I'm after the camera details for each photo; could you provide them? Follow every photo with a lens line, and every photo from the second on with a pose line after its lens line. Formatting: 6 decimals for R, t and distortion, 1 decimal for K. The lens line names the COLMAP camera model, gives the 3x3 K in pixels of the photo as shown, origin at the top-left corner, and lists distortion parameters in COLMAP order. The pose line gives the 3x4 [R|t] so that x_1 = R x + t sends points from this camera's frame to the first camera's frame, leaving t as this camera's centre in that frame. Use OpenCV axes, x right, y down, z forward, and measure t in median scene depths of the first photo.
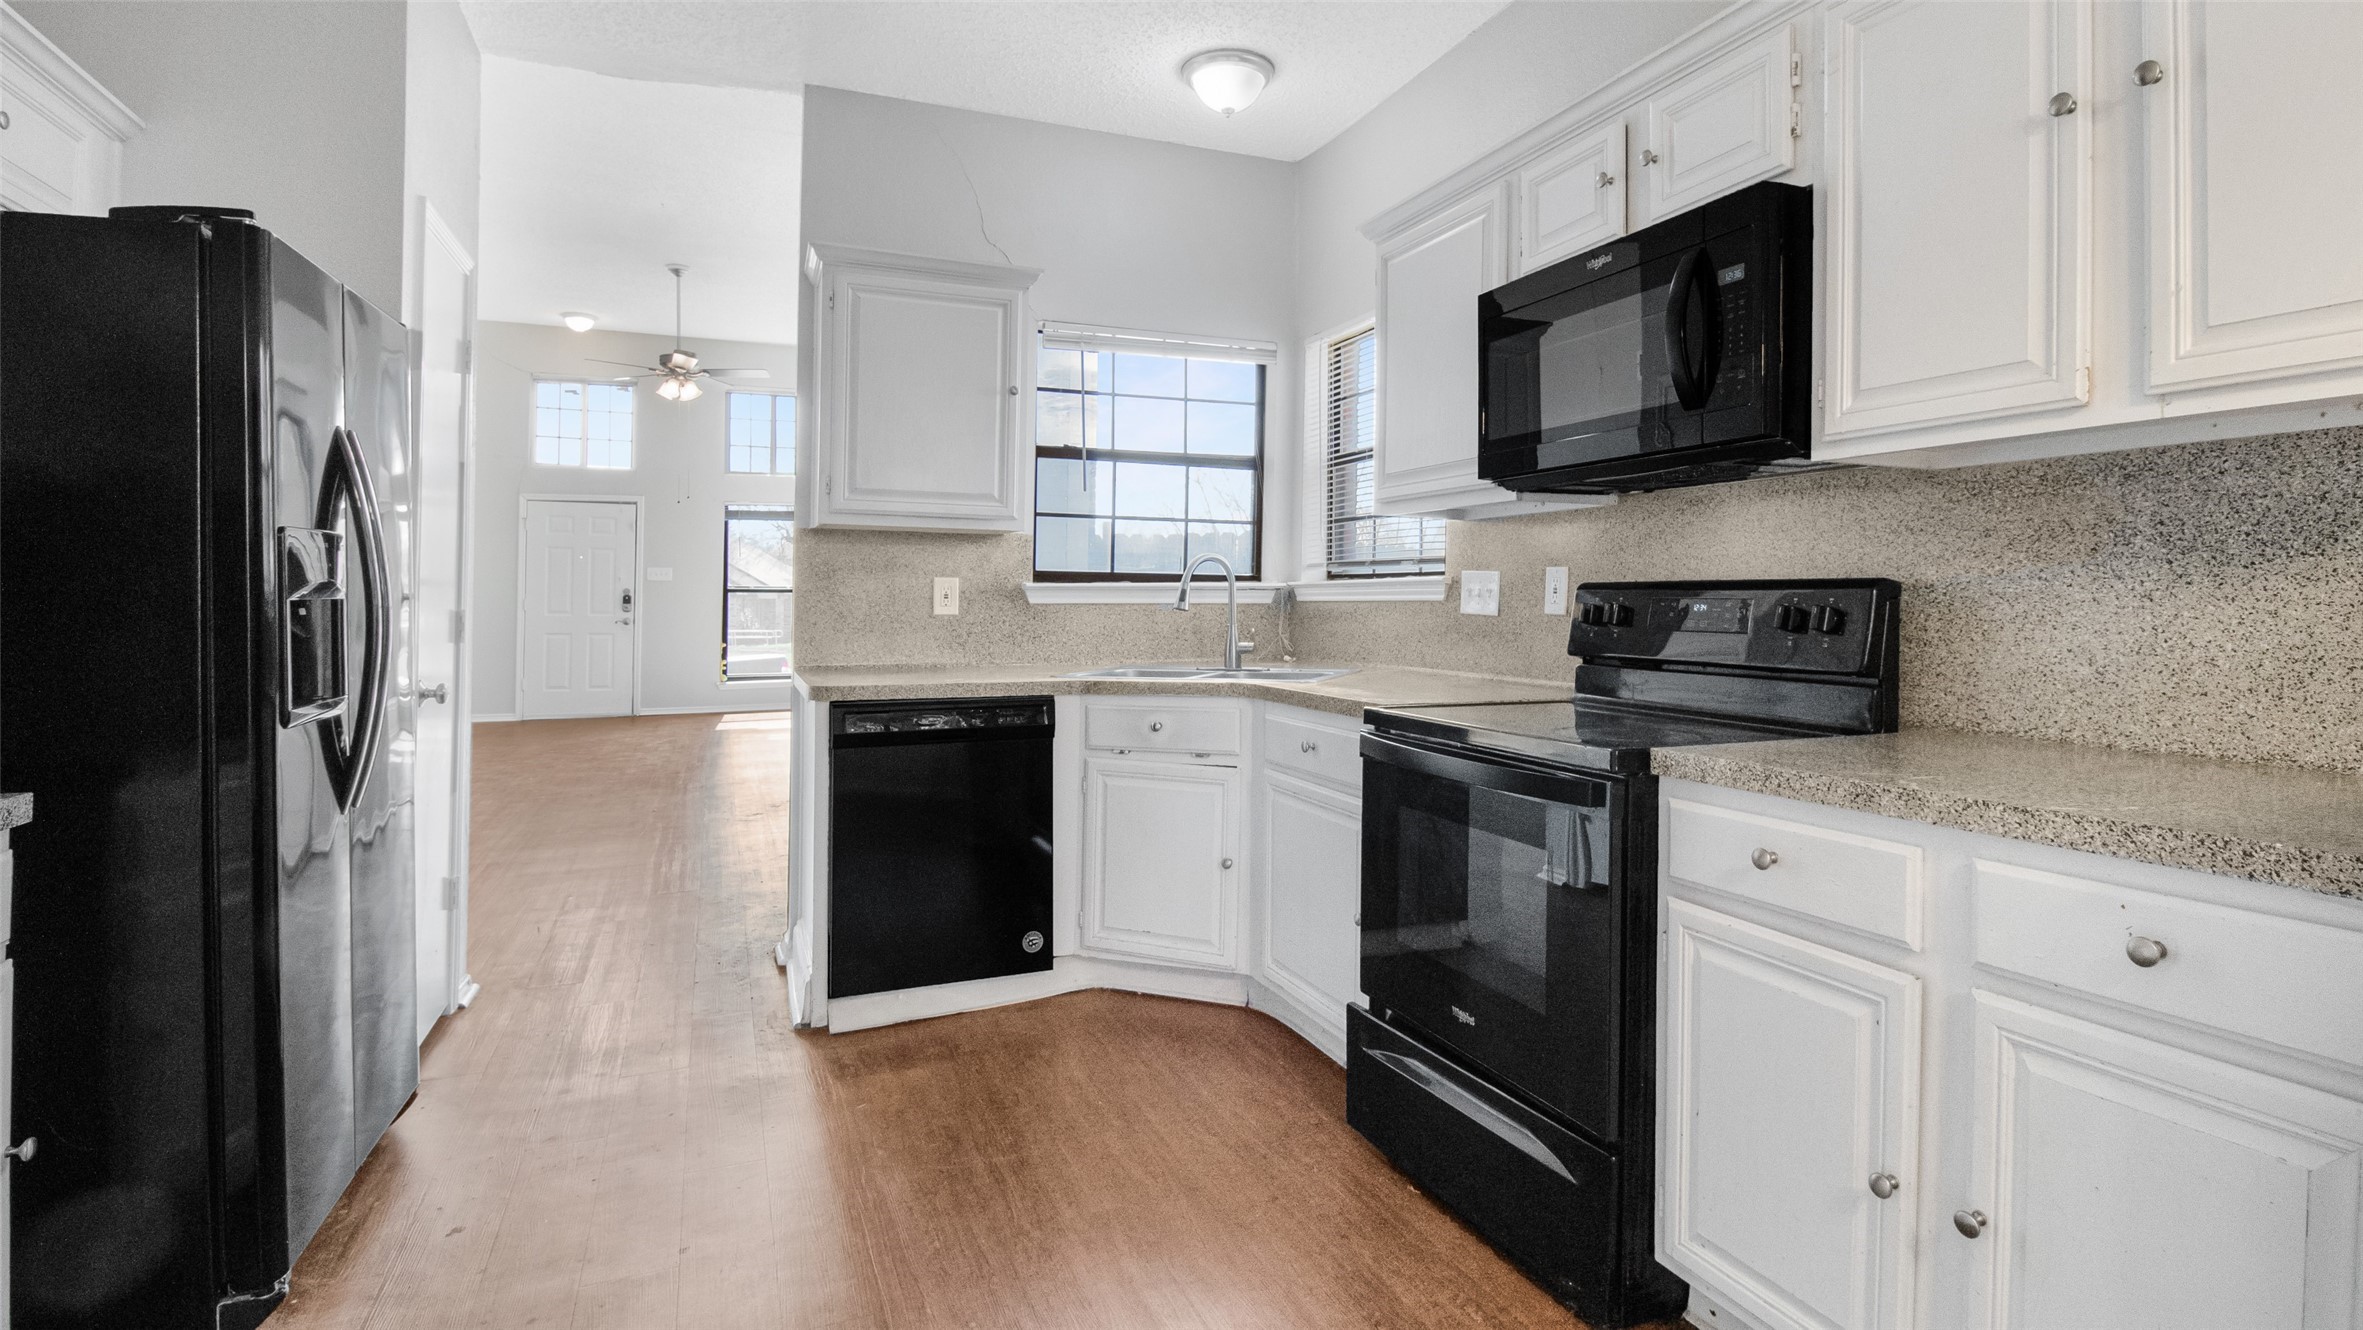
lens RADIAL K [[1137.7, 0, 1189.3], [0, 1137.7, 599.2], [0, 0, 1]] dist [0.006429, -0.011492]
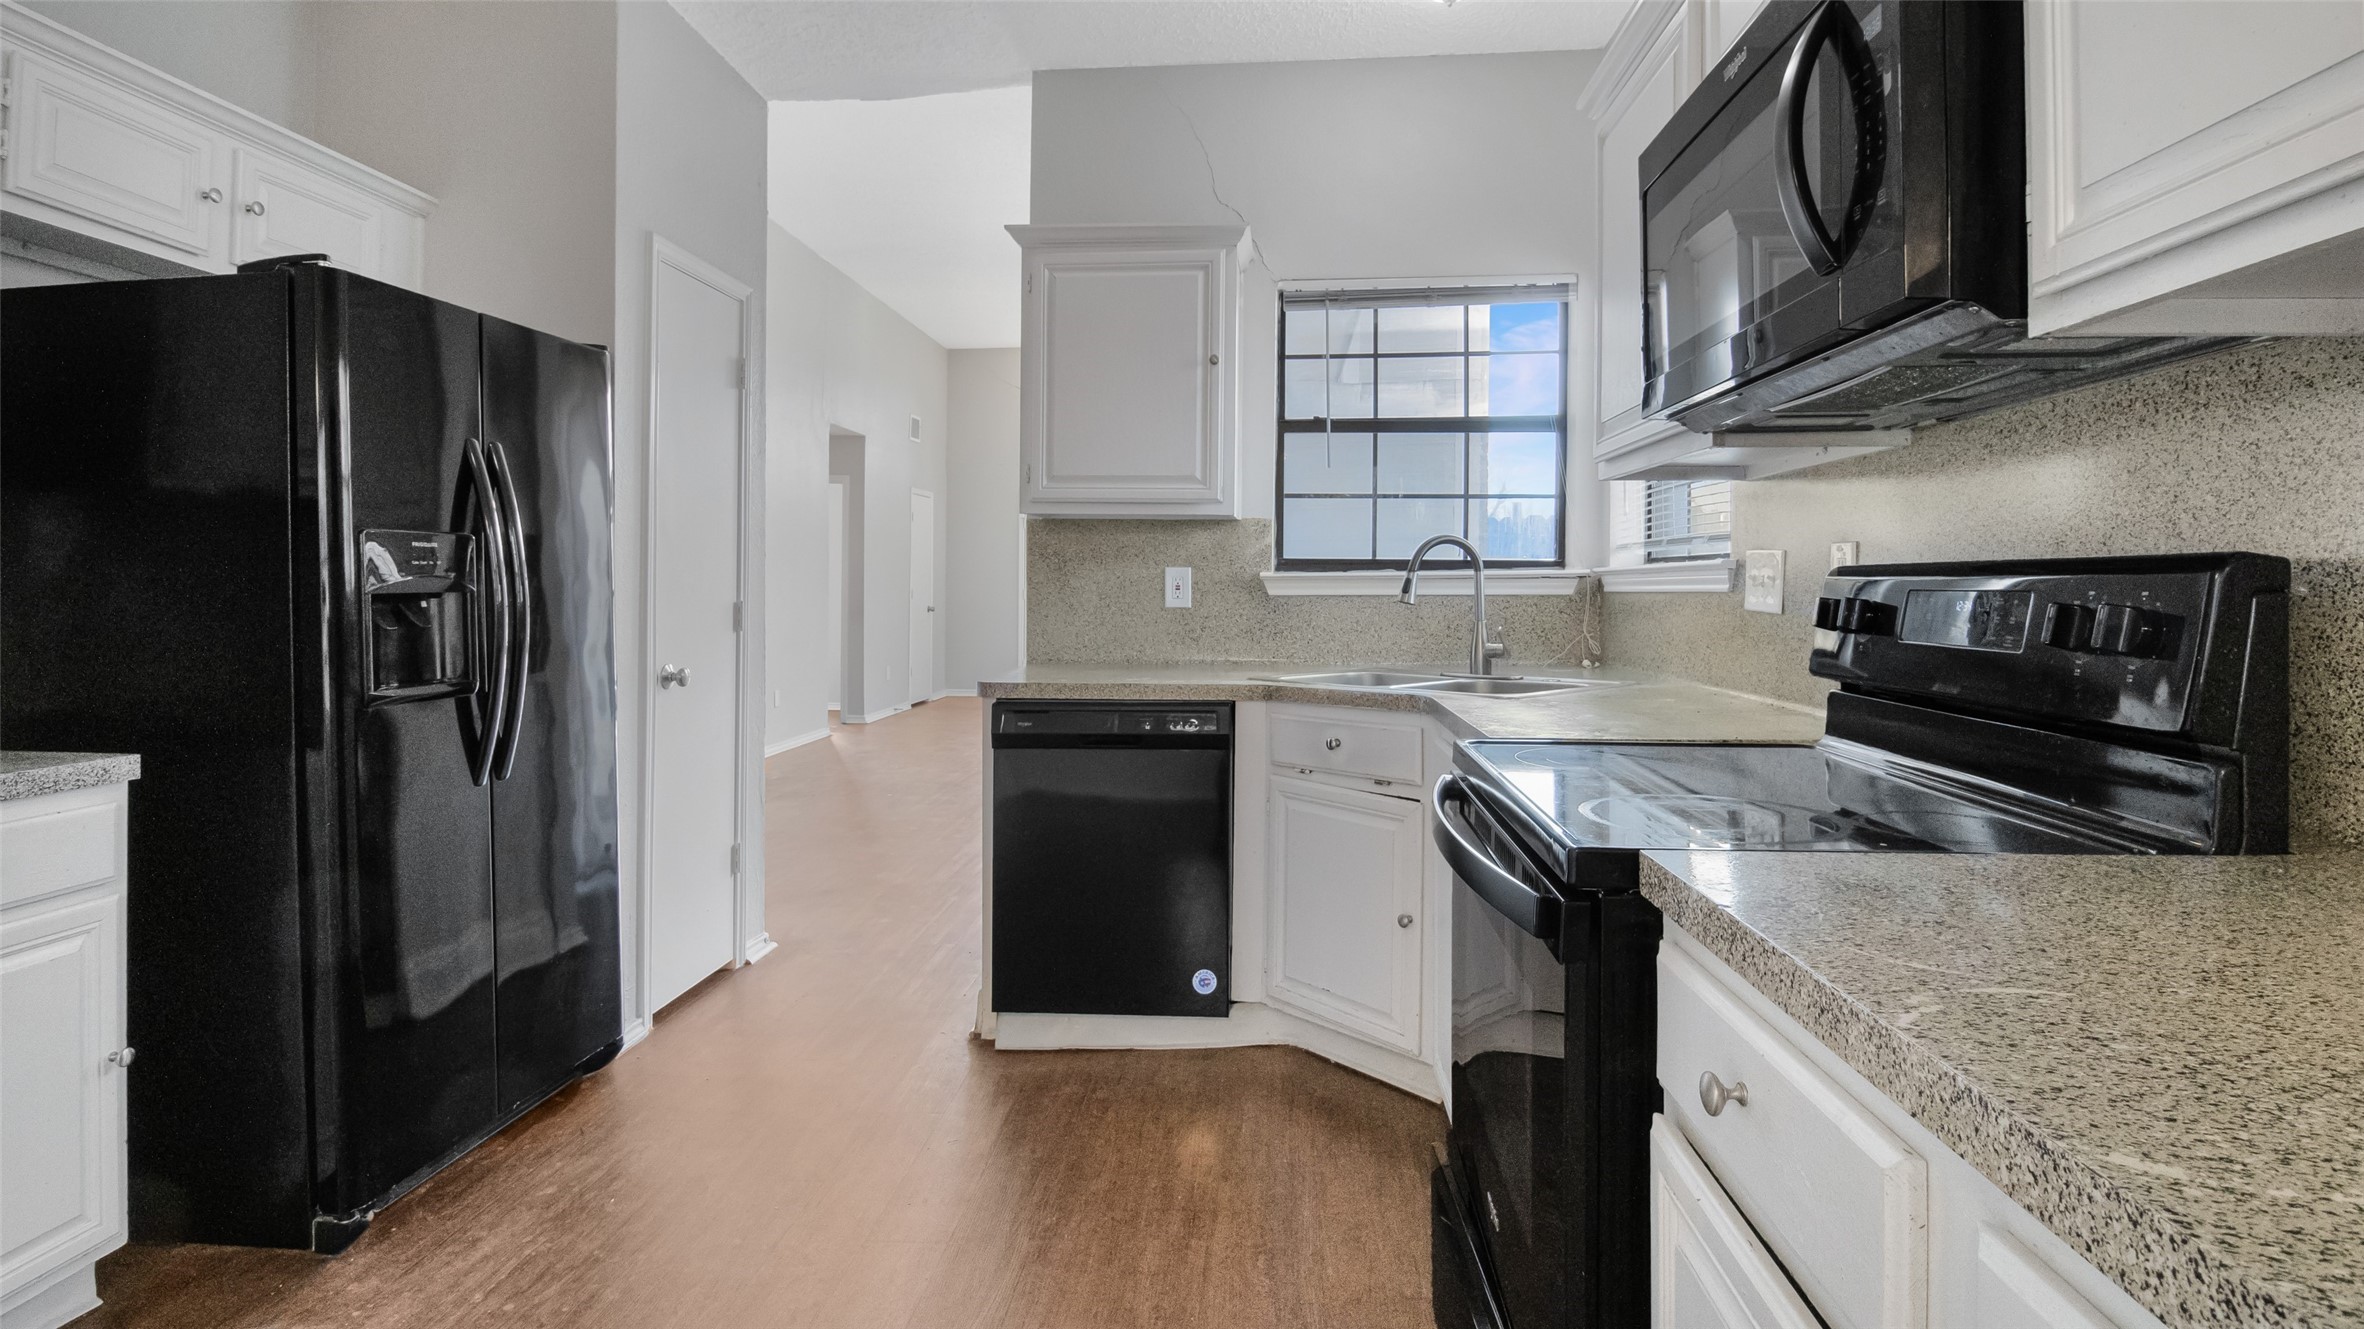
lens RADIAL K [[1145.0, 0, 1190.6], [0, 1145.0, 556.8], [0, 0, 1]] dist [-0.000097, -0.000311]
pose [[0.896447, -0.014730, -0.442906, 0.240257], [0.002772, 0.999614, -0.027635, -0.002079], [0.443143, 0.023545, 0.896142, 0.190307]]
